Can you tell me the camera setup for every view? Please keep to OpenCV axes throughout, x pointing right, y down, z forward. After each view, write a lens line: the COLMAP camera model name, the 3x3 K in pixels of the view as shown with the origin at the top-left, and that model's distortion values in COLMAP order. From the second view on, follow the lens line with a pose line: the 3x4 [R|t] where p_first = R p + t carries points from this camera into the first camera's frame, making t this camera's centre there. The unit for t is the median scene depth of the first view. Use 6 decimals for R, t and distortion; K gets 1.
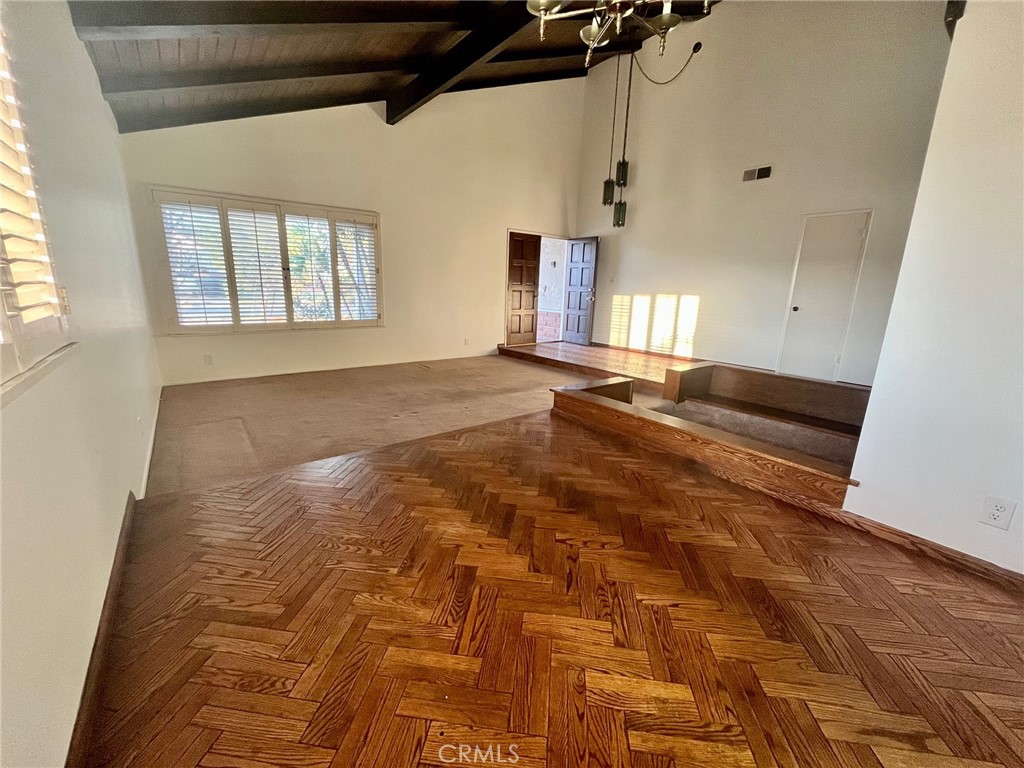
lens RADIAL K [[412.4, 0, 510.2], [0, 412.4, 381.9], [0, 0, 1]] dist [0.001473, -0.000473]
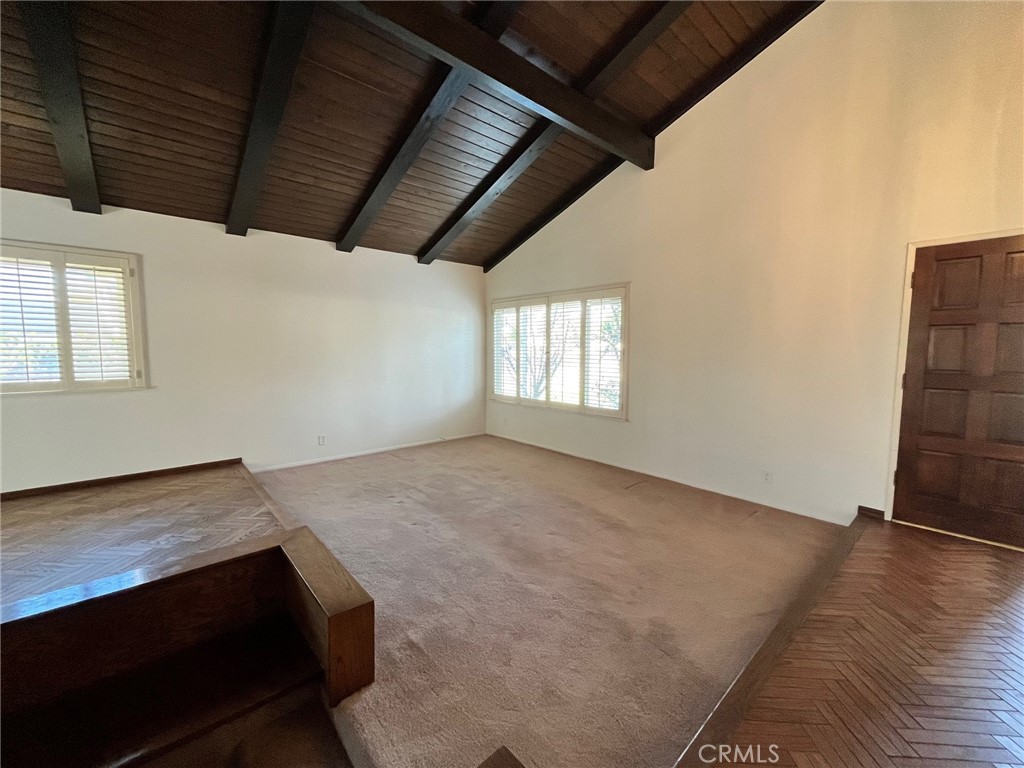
lens RADIAL K [[412.4, 0, 510.2], [0, 412.4, 381.9], [0, 0, 1]] dist [0.001473, -0.000473]
pose [[0.070286, 0.057587, -0.995863, 0.514395], [-0.229887, 0.972395, 0.040005, -0.210894], [0.970676, 0.226125, 0.081584, 0.805409]]
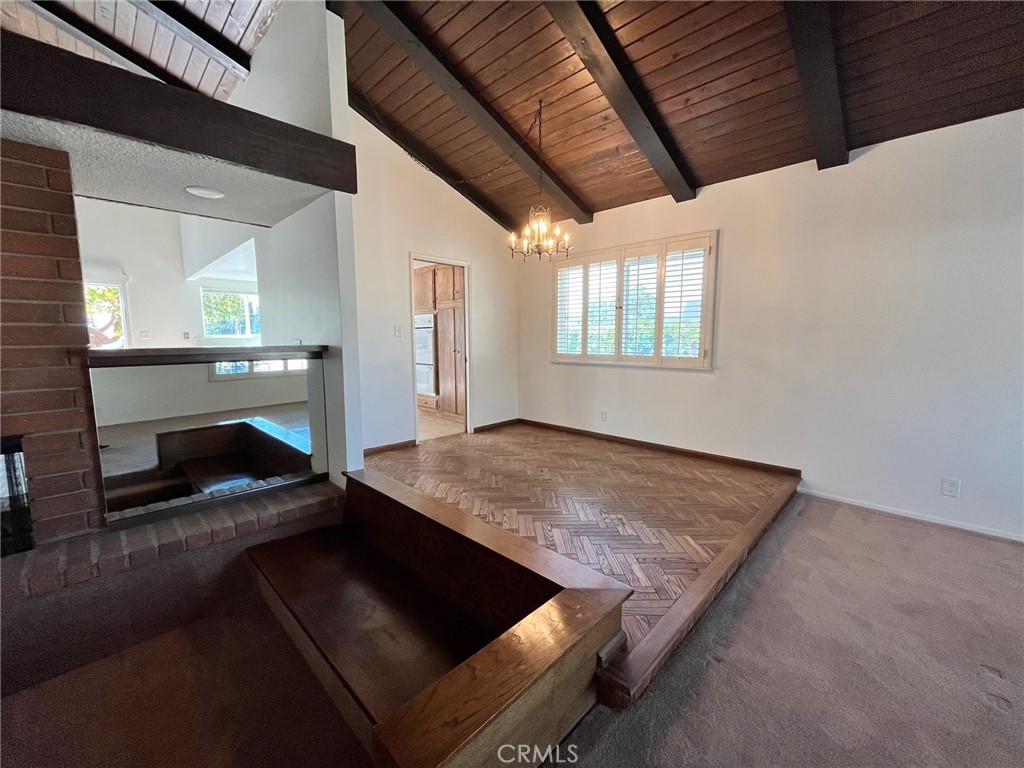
lens RADIAL K [[412.4, 0, 510.2], [0, 412.4, 381.9], [0, 0, 1]] dist [0.001473, -0.000473]
pose [[-0.989187, -0.009340, -0.146363, 0.189278], [-0.057095, 0.943768, 0.325642, -0.214145], [0.135091, 0.330478, -0.934096, 0.870435]]
